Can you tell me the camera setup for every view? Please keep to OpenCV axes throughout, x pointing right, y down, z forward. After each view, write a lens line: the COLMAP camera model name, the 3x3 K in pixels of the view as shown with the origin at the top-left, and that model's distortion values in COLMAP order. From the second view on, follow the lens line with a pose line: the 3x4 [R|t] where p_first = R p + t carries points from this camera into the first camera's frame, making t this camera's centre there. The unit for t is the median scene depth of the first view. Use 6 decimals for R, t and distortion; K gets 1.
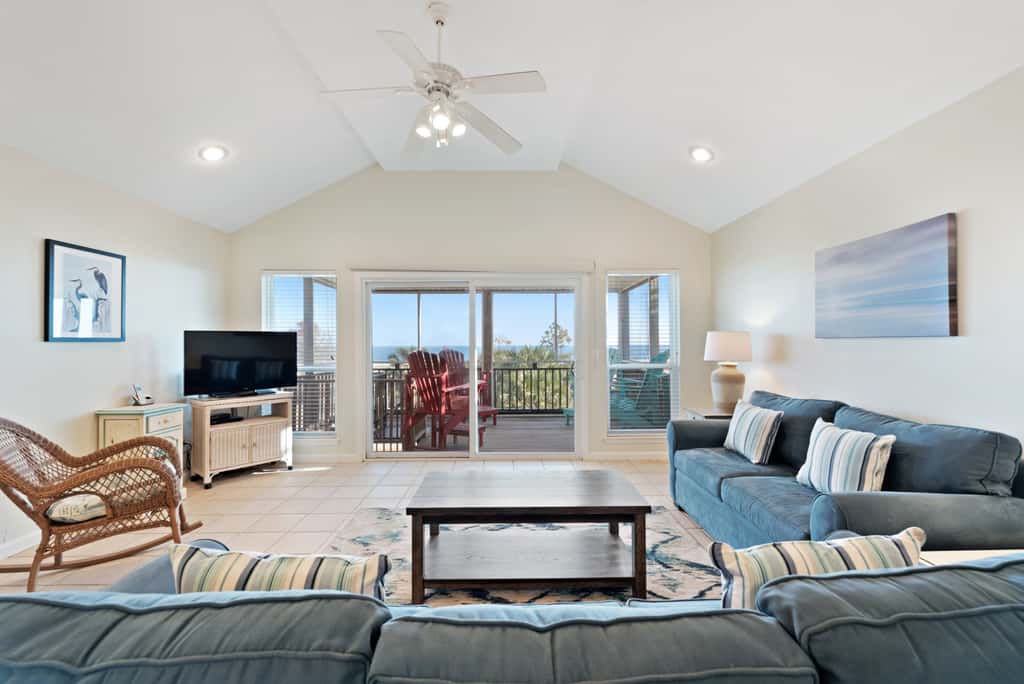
lens RADIAL K [[436.3, 0, 512.0], [0, 436.3, 342.0], [0, 0, 1]] dist [0.014977, 0.000089]
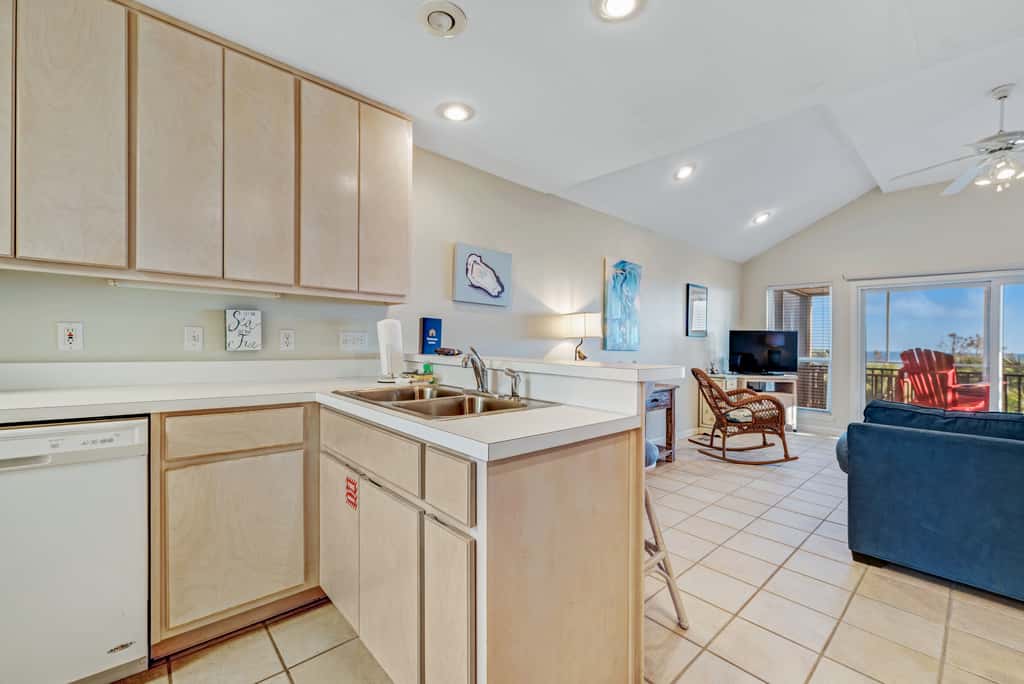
lens RADIAL K [[425.6, 0, 512.0], [0, 425.6, 342.0], [0, 0, 1]] dist [-0.000513, -0.000391]
pose [[0.651291, 0.015790, -0.758664, -0.090283], [-0.017478, 0.999830, 0.005804, 0.020865], [0.758627, 0.009480, 0.651457, -0.595809]]
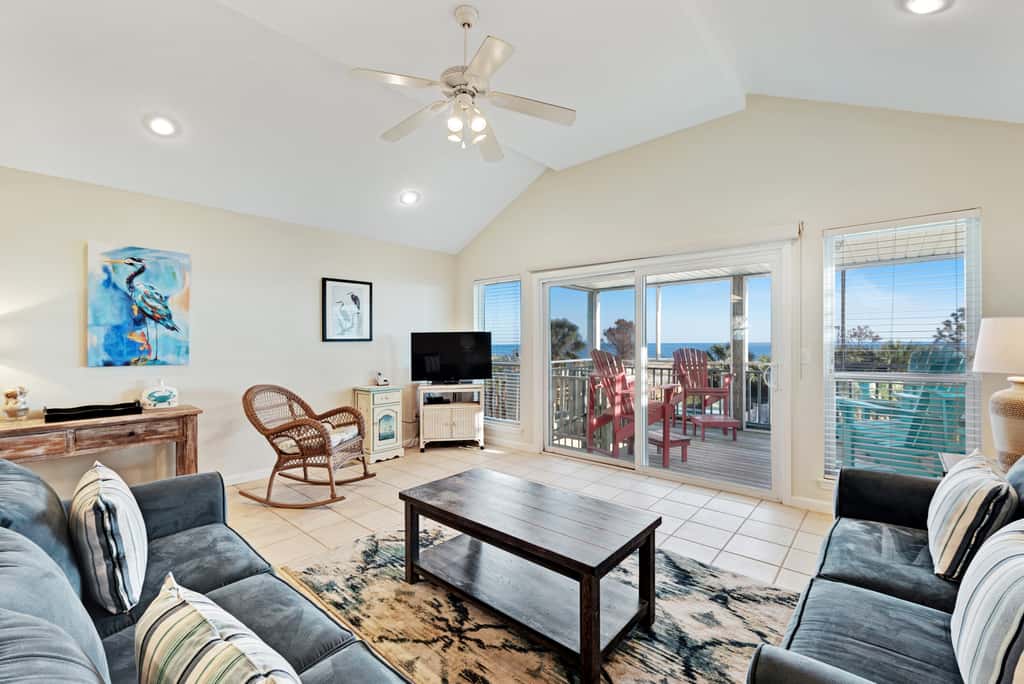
lens RADIAL K [[439.8, 0, 512.0], [0, 439.8, 342.0], [0, 0, 1]] dist [0.002400, 0.000143]
pose [[0.737574, -0.003075, -0.675260, 0.393368], [0.007525, 0.999965, 0.003666, 0.000095], [0.675225, -0.007785, 0.737571, 0.210154]]
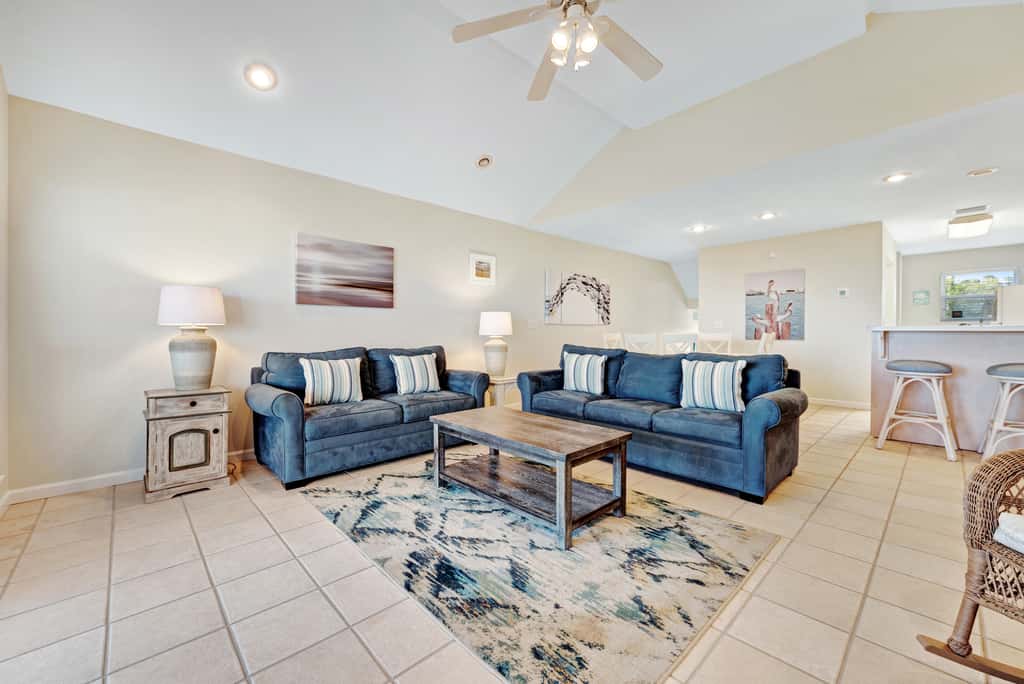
lens RADIAL K [[408.0, 0, 509.6], [0, 408.0, 337.8], [0, 0, 1]] dist [0.013509, -0.000023]
pose [[-0.666570, -0.004490, 0.745429, -0.454606], [-0.001665, 0.999988, 0.004534, 0.065690], [-0.745441, 0.001781, -0.666569, 1.080126]]
